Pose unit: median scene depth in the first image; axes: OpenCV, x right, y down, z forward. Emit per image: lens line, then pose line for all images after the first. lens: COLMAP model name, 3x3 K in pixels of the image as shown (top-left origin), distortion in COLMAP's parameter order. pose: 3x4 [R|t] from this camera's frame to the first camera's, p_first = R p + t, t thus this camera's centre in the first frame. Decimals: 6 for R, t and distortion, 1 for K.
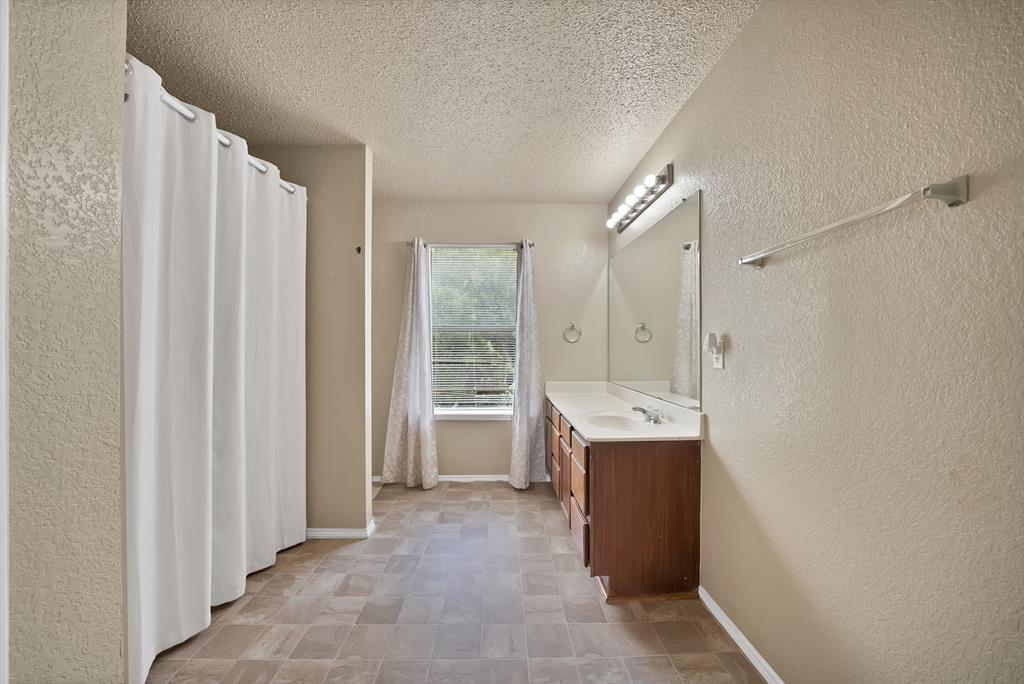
lens RADIAL K [[372.4, 0, 534.6], [0, 372.4, 342.9], [0, 0, 1]] dist [-0.019853, 0.001659]
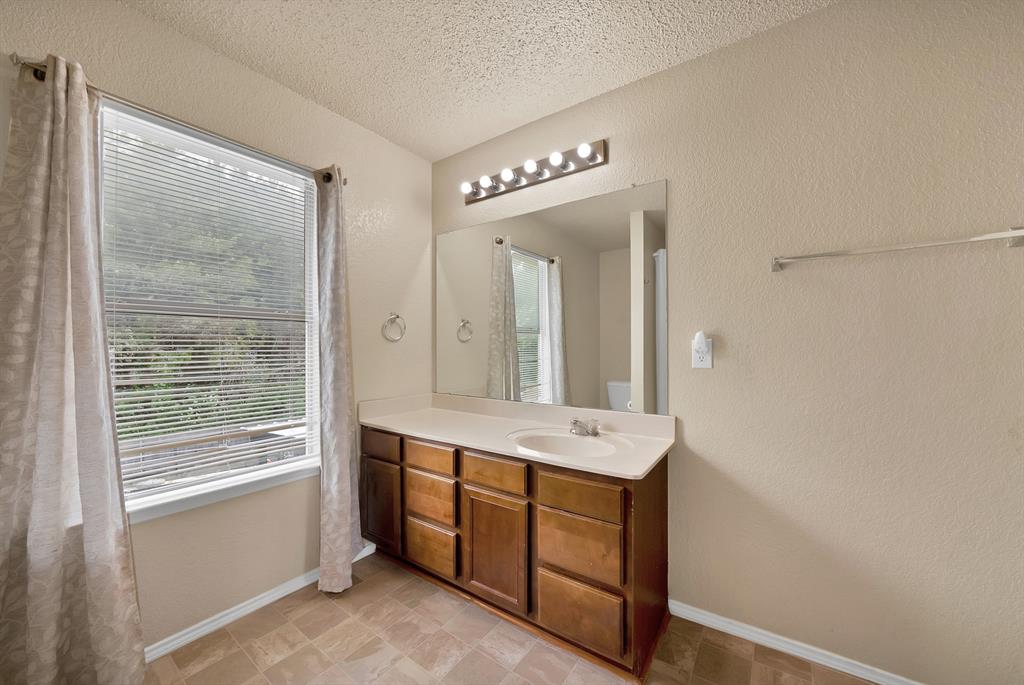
lens RADIAL K [[372.4, 0, 518.3], [0, 372.4, 345.0], [0, 0, 1]] dist [-0.019853, 0.001659]
pose [[0.632098, 0.002234, 0.774885, -0.314114], [-0.001919, 0.999997, -0.001317, 0.006076], [-0.774886, -0.000654, 0.632101, 0.420691]]
